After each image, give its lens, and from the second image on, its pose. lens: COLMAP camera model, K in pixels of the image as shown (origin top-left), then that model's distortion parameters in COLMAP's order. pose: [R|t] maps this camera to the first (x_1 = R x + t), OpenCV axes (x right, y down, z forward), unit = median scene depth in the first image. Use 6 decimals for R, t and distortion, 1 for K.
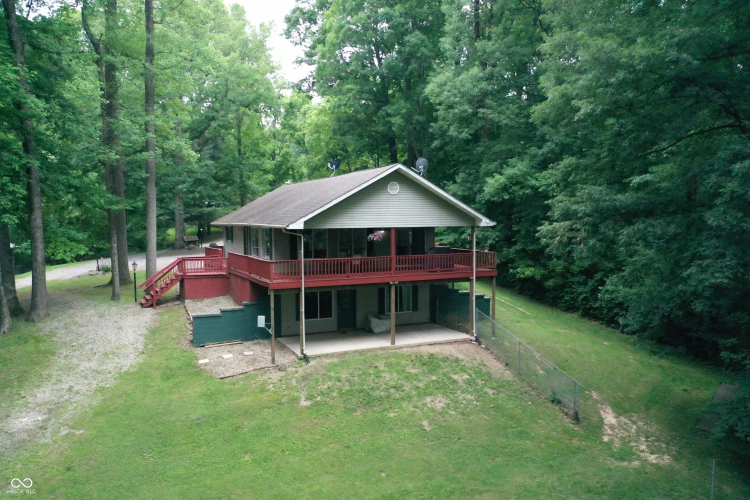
lens RADIAL K [[594.3, 0, 375.0], [0, 594.3, 250.0], [0, 0, 1]] dist [0.005392, 0.002468]
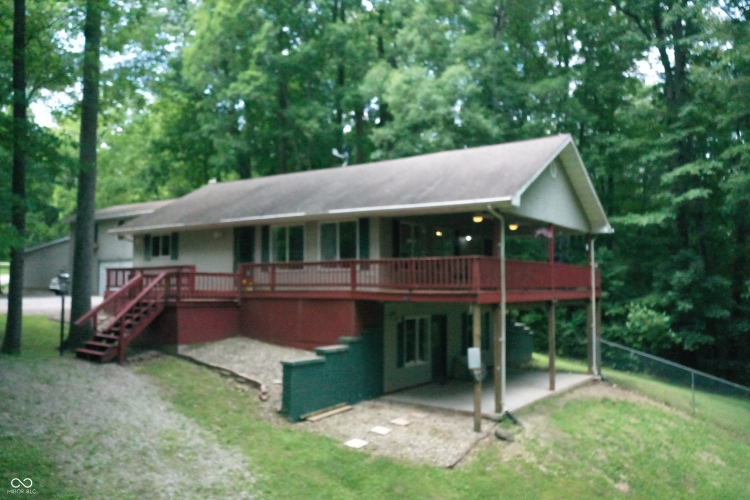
lens RADIAL K [[616.6, 0, 375.0], [0, 616.6, 250.0], [0, 0, 1]] dist [-0.001863, -0.001553]
pose [[0.864781, 0.039405, 0.500600, -0.529196], [0.018734, 0.993690, -0.110582, 0.073005], [-0.501799, 0.105007, 0.858587, 0.476990]]
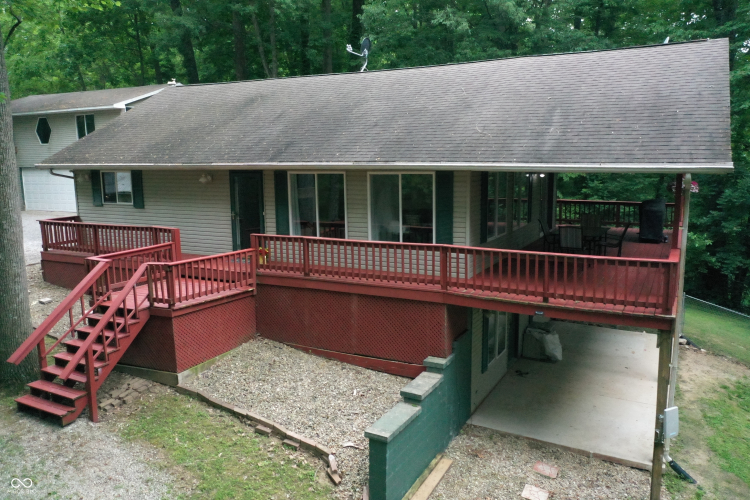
lens RADIAL K [[594.3, 0, 375.0], [0, 594.3, 250.0], [0, 0, 1]] dist [0.005392, 0.002468]
pose [[0.800360, -0.095750, 0.591825, -0.506519], [0.036206, 0.993082, 0.111705, -0.033941], [-0.598426, -0.067976, 0.798289, 0.747871]]
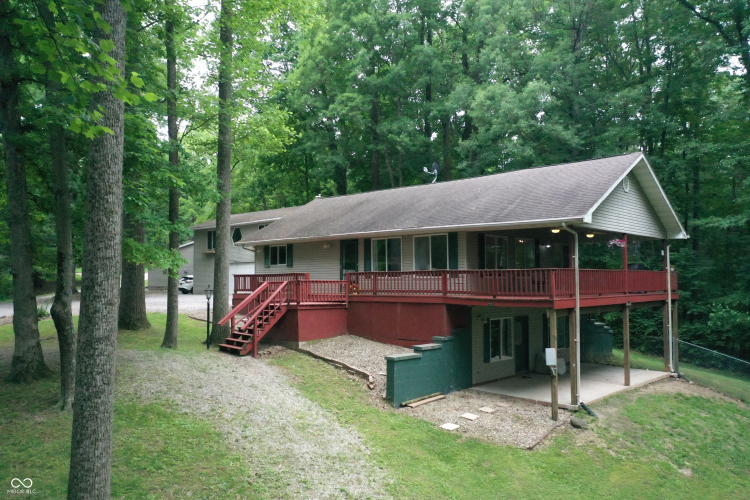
lens RADIAL K [[594.3, 0, 375.0], [0, 594.3, 250.0], [0, 0, 1]] dist [0.005392, 0.002468]
pose [[0.928102, 0.024292, 0.371533, -0.573928], [0.015841, 0.994390, -0.104587, 0.061594], [-0.371989, 0.102953, 0.922510, 0.403421]]
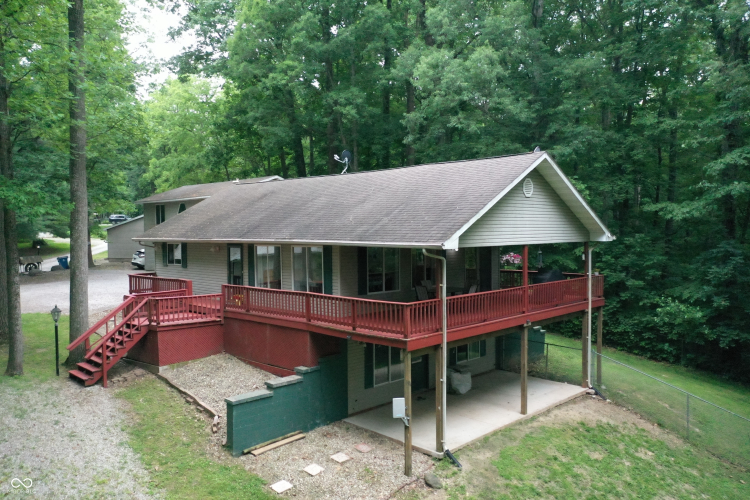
lens RADIAL K [[594.3, 0, 375.0], [0, 594.3, 250.0], [0, 0, 1]] dist [0.005392, 0.002468]
pose [[0.936379, -0.011213, 0.350812, -0.380375], [0.018926, 0.999649, -0.018565, -0.022090], [-0.350481, 0.024023, 0.936262, 0.418135]]
